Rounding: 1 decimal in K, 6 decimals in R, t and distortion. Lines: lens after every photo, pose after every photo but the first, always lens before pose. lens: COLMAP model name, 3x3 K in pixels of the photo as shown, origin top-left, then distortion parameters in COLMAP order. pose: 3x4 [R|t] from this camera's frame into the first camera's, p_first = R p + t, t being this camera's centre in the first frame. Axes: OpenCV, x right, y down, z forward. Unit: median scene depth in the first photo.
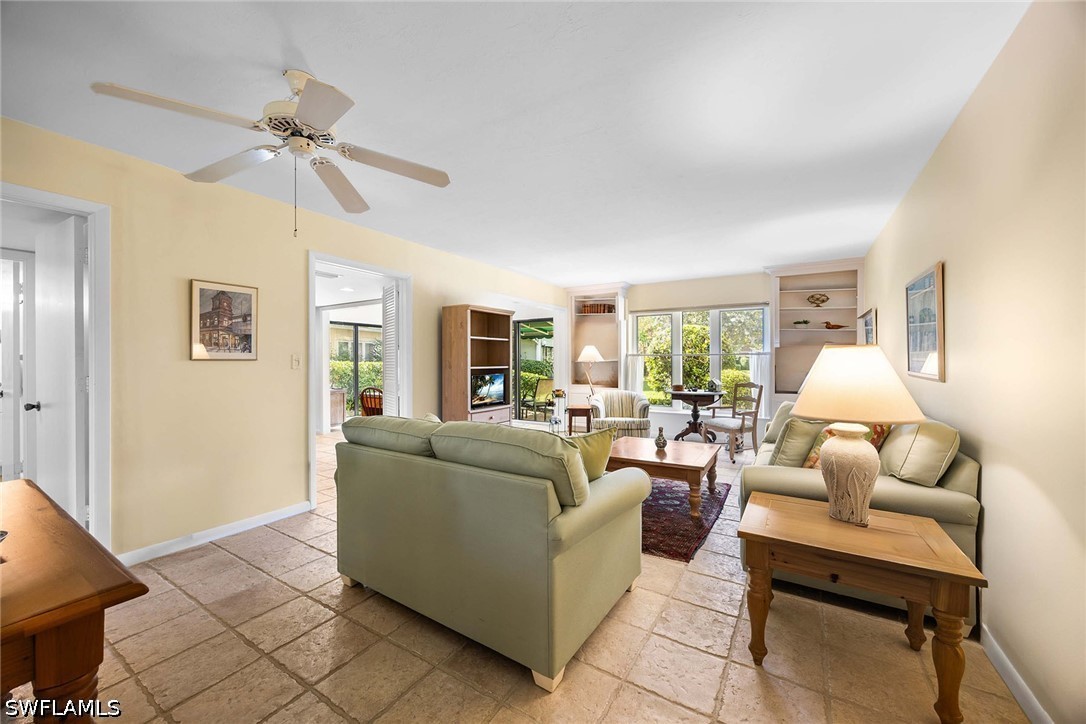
lens RADIAL K [[412.1, 0, 543.5], [0, 412.1, 359.4], [0, 0, 1]] dist [-0.000168, -0.000004]
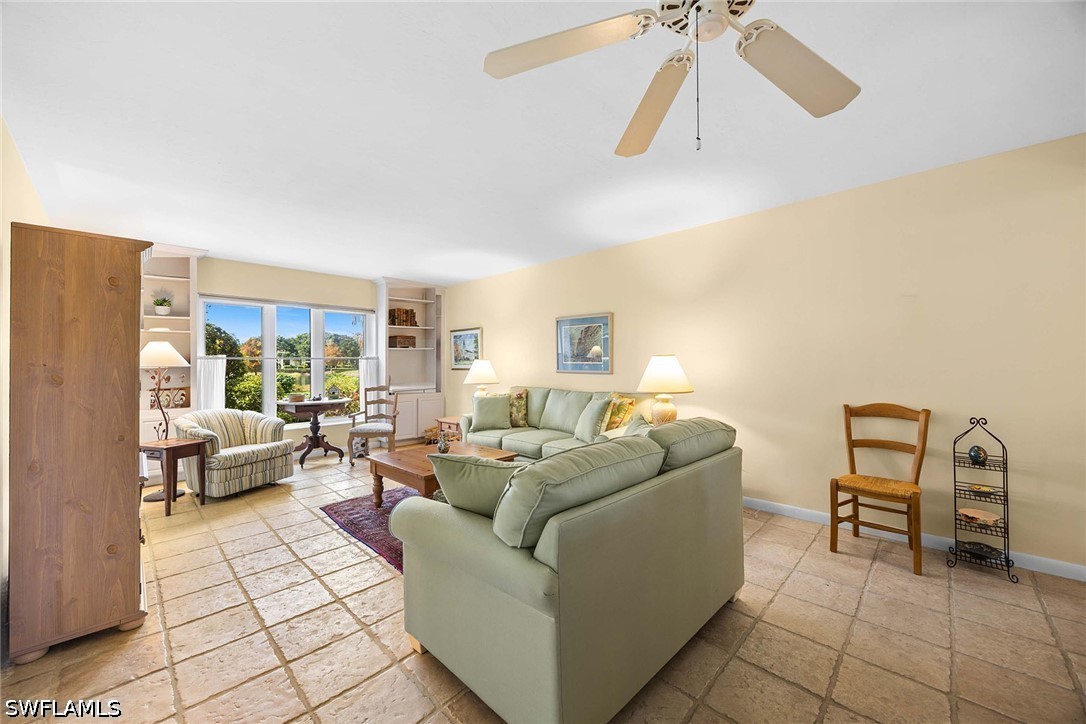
lens RADIAL K [[412.1, 0, 543.5], [0, 412.1, 359.4], [0, 0, 1]] dist [-0.000168, -0.000004]
pose [[0.216204, 0.009202, 0.976305, -0.387929], [0.003273, 0.999943, -0.010149, 0.001003], [-0.976343, 0.005390, 0.216162, 0.345375]]
